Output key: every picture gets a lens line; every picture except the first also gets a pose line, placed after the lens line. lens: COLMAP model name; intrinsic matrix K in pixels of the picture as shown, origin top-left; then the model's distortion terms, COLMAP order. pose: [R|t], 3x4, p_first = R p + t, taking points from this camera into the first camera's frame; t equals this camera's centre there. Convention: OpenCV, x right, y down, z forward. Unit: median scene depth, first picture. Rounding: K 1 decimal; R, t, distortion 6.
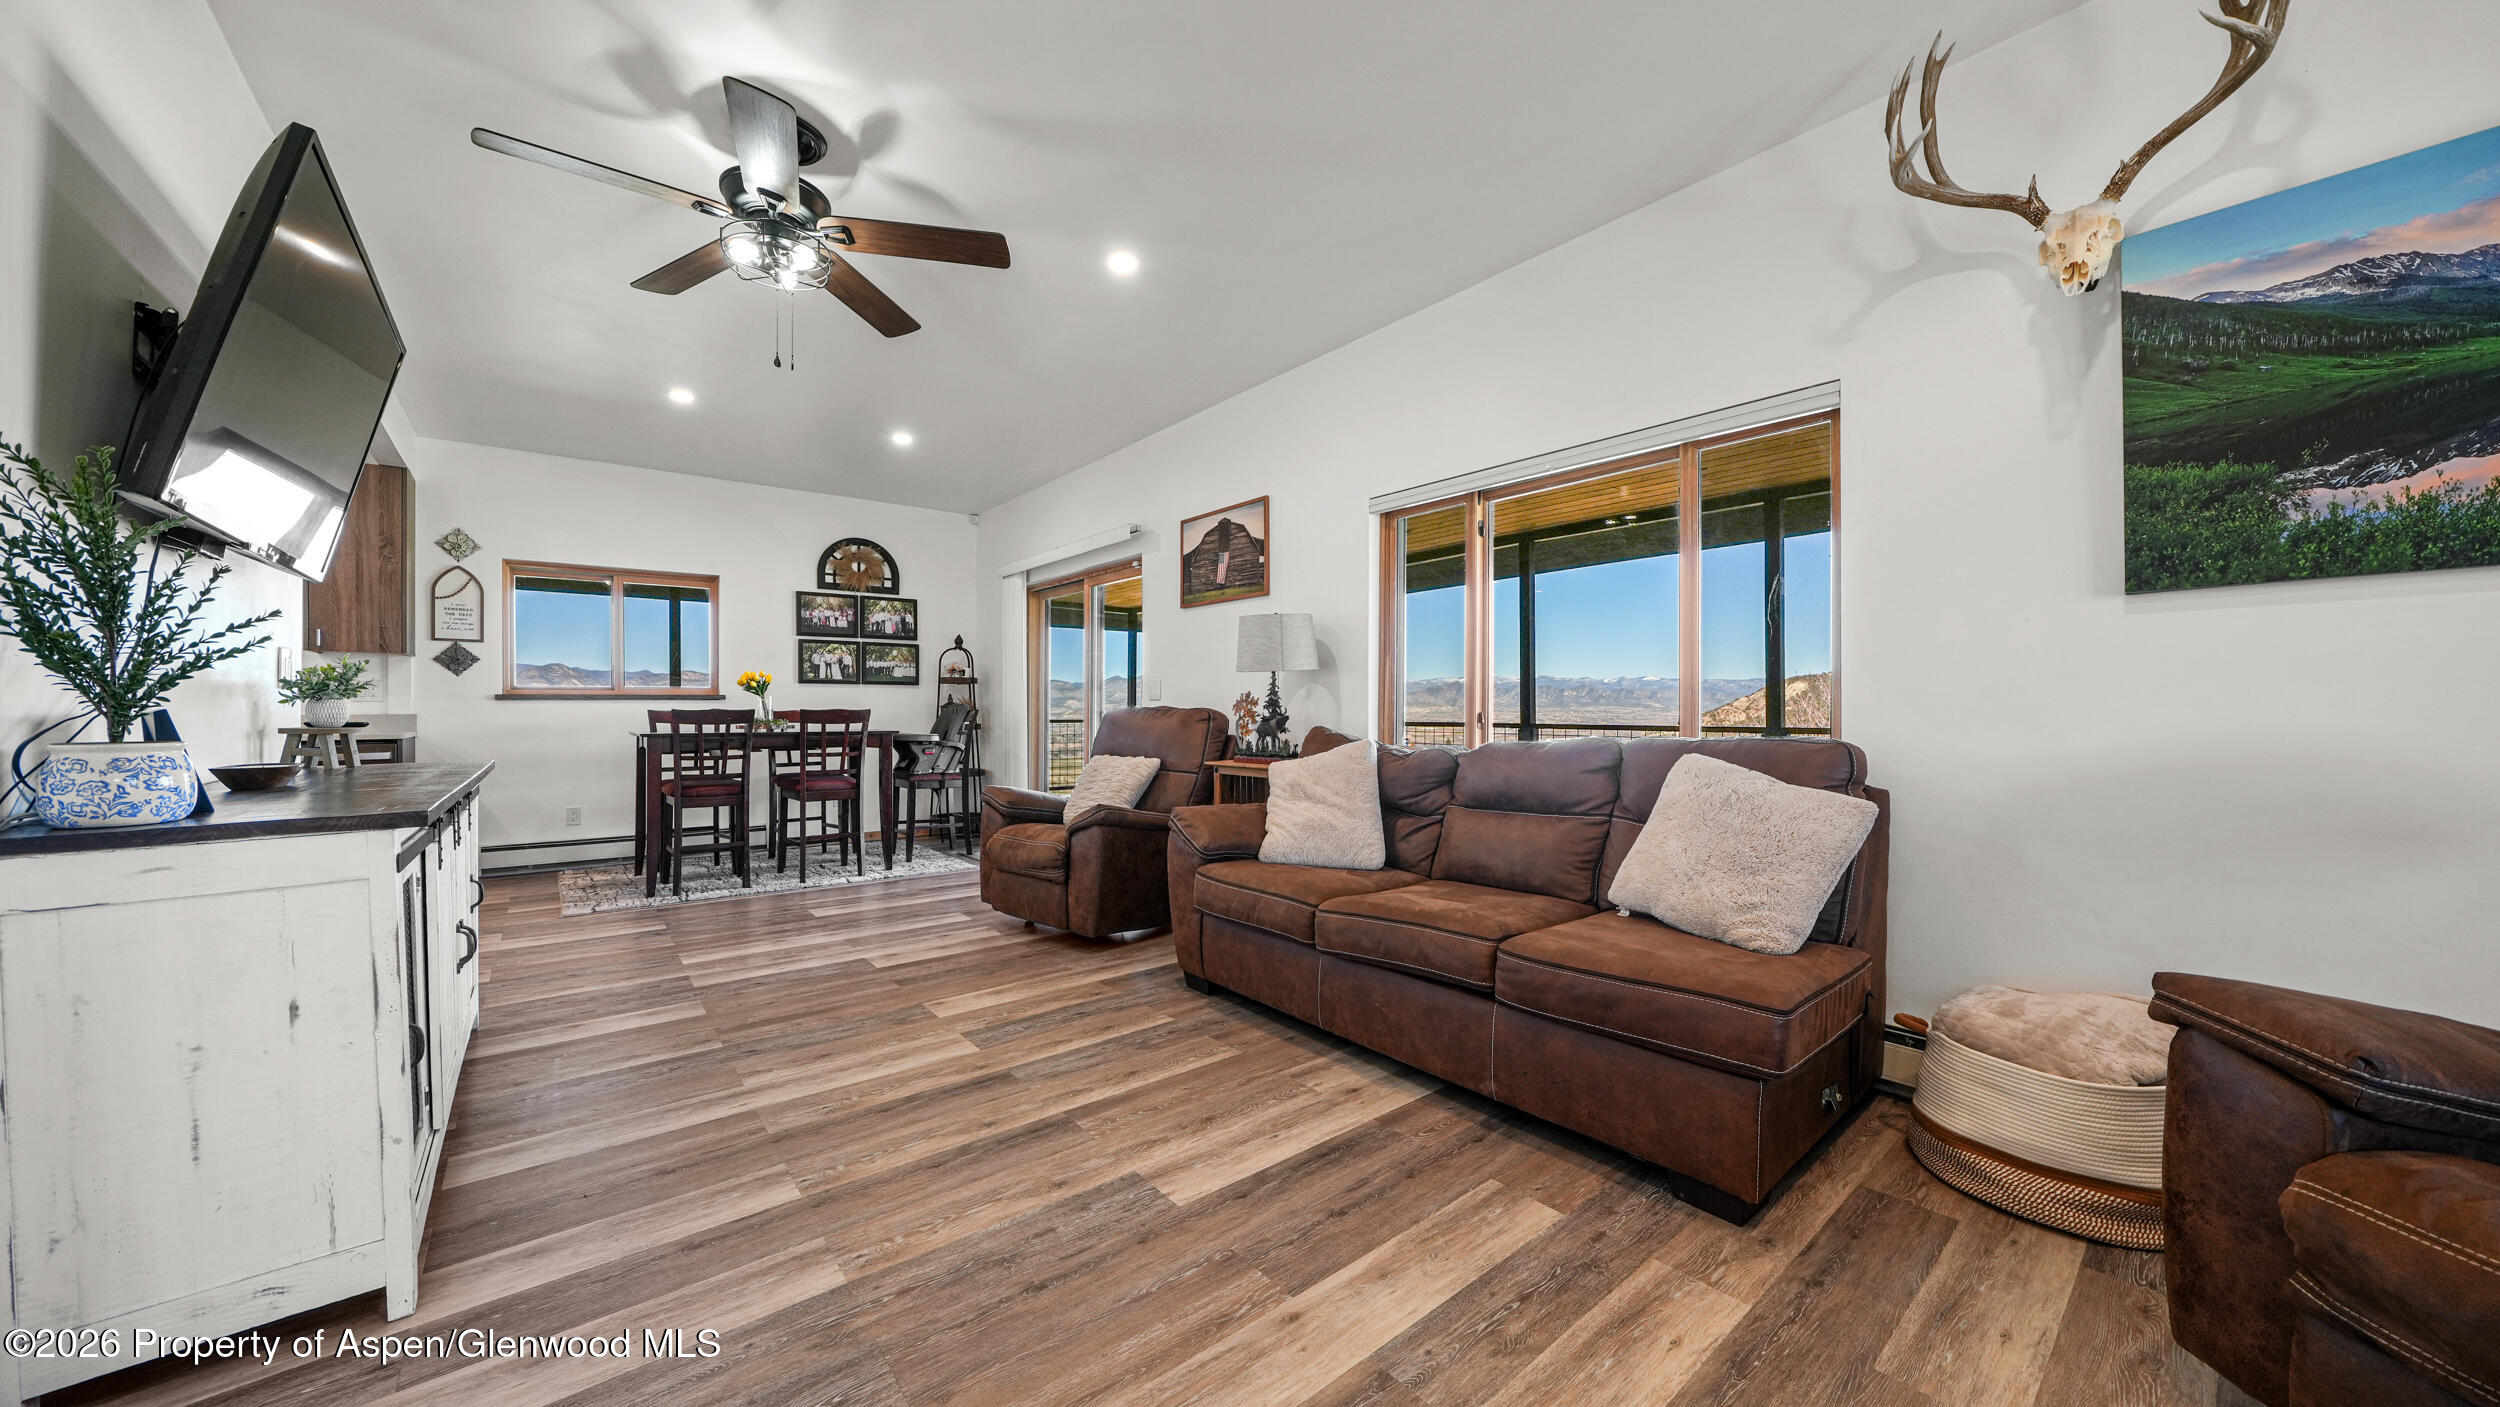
lens RADIAL K [[848.9, 0, 1254.7], [0, 848.9, 710.4], [0, 0, 1]] dist [-0.007480, 0.000345]
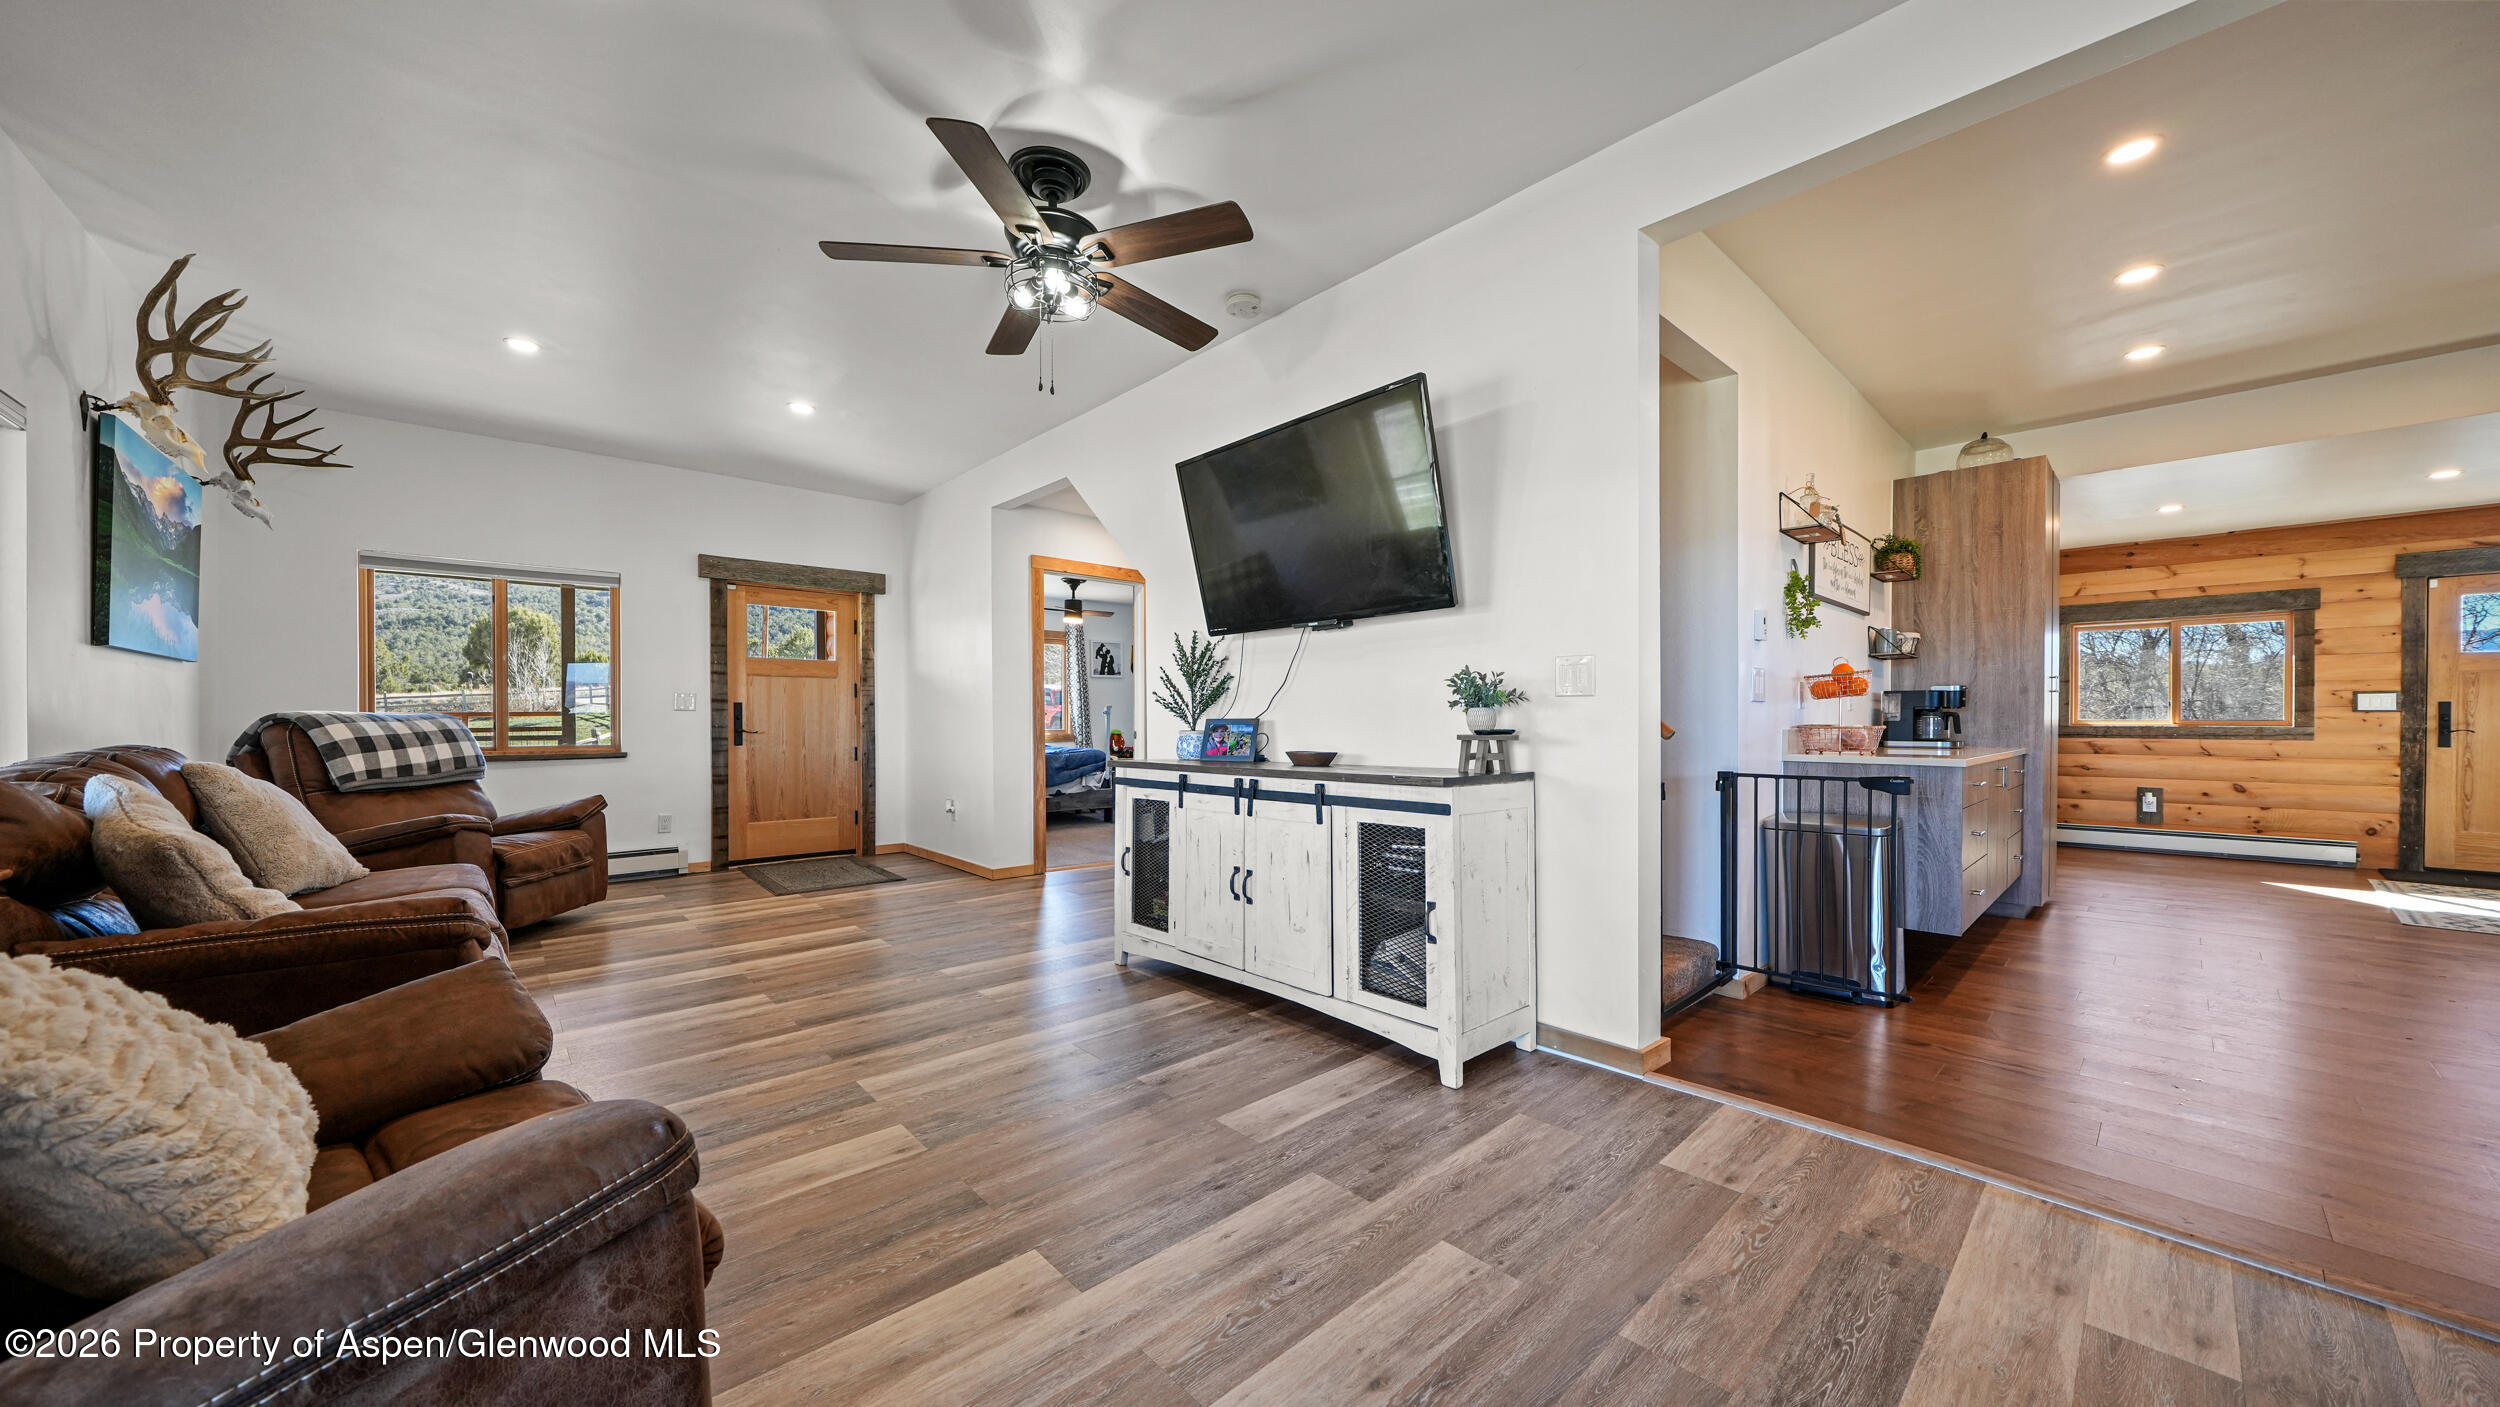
lens RADIAL K [[848.9, 0, 1253.5], [0, 848.9, 723.9], [0, 0, 1]] dist [-0.007480, 0.000345]
pose [[-0.998851, 0.000603, -0.047922, -0.602494], [0.000368, 0.999988, 0.004907, 0.000599], [0.047925, 0.004884, -0.998839, 1.638646]]
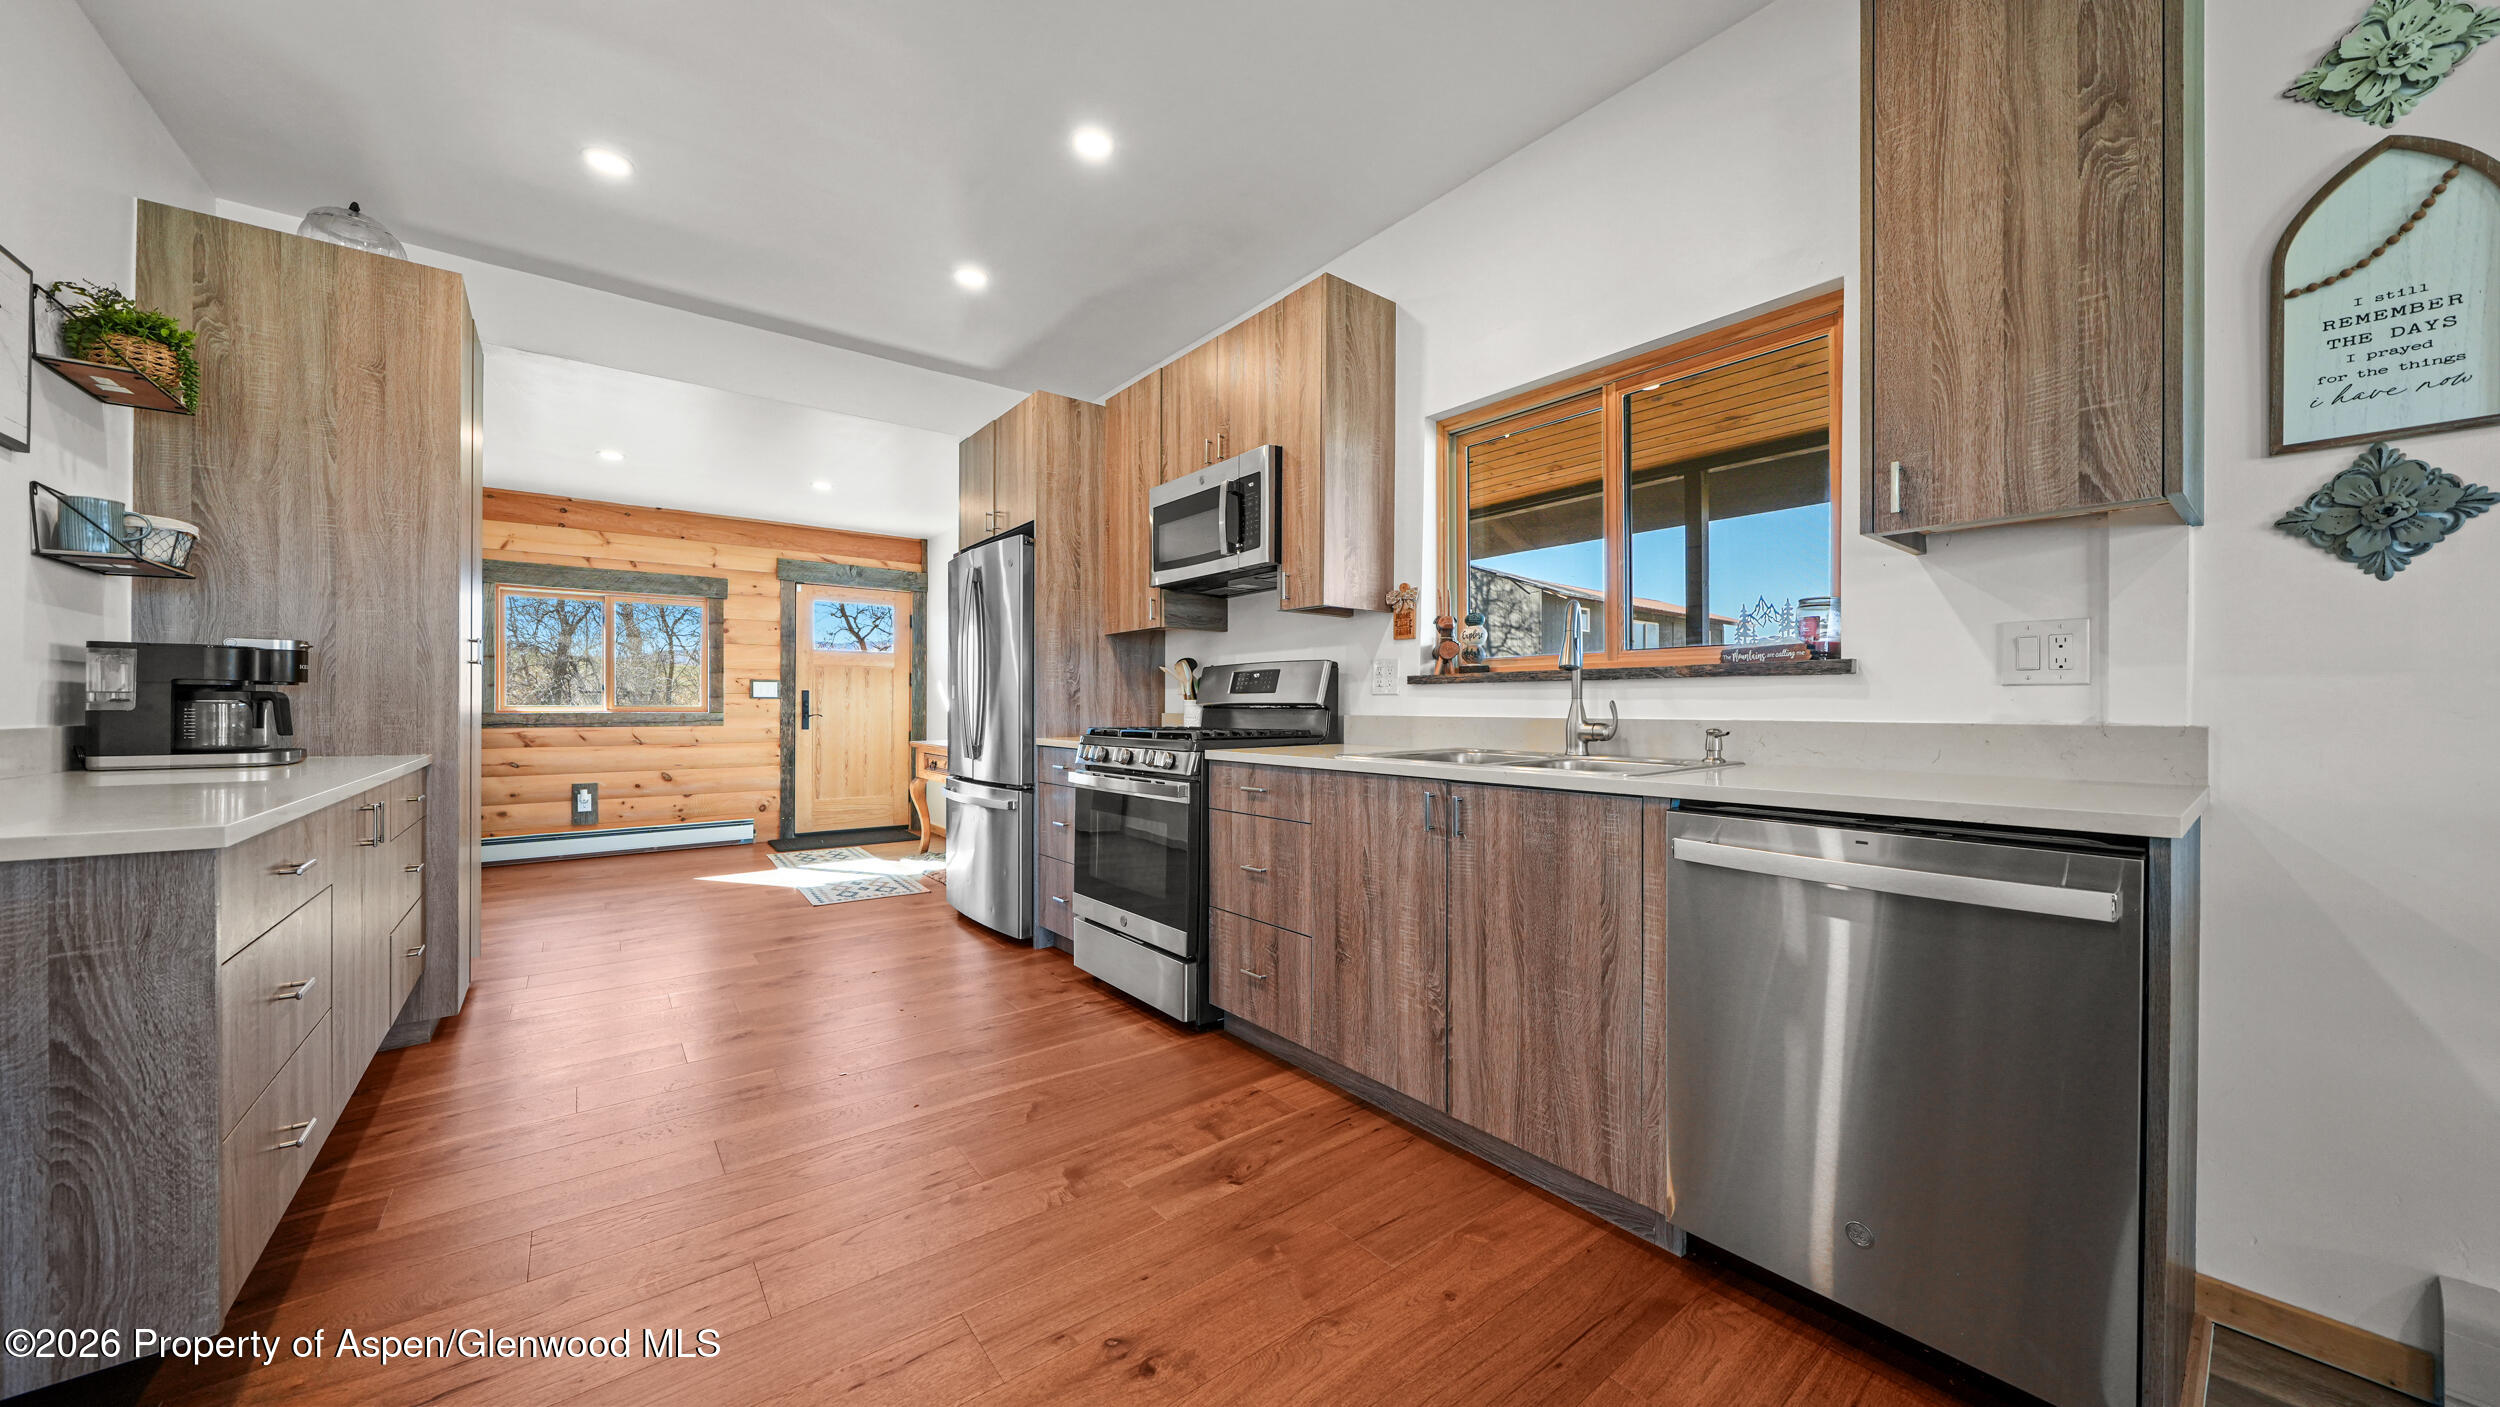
lens RADIAL K [[848.9, 0, 1246.1], [0, 848.9, 710.9], [0, 0, 1]] dist [-0.007480, 0.000345]
pose [[-0.023859, 0.006184, -0.999696, -1.150084], [-0.003207, 0.999975, 0.006262, -0.003066], [0.999710, 0.003355, -0.023838, 1.116059]]
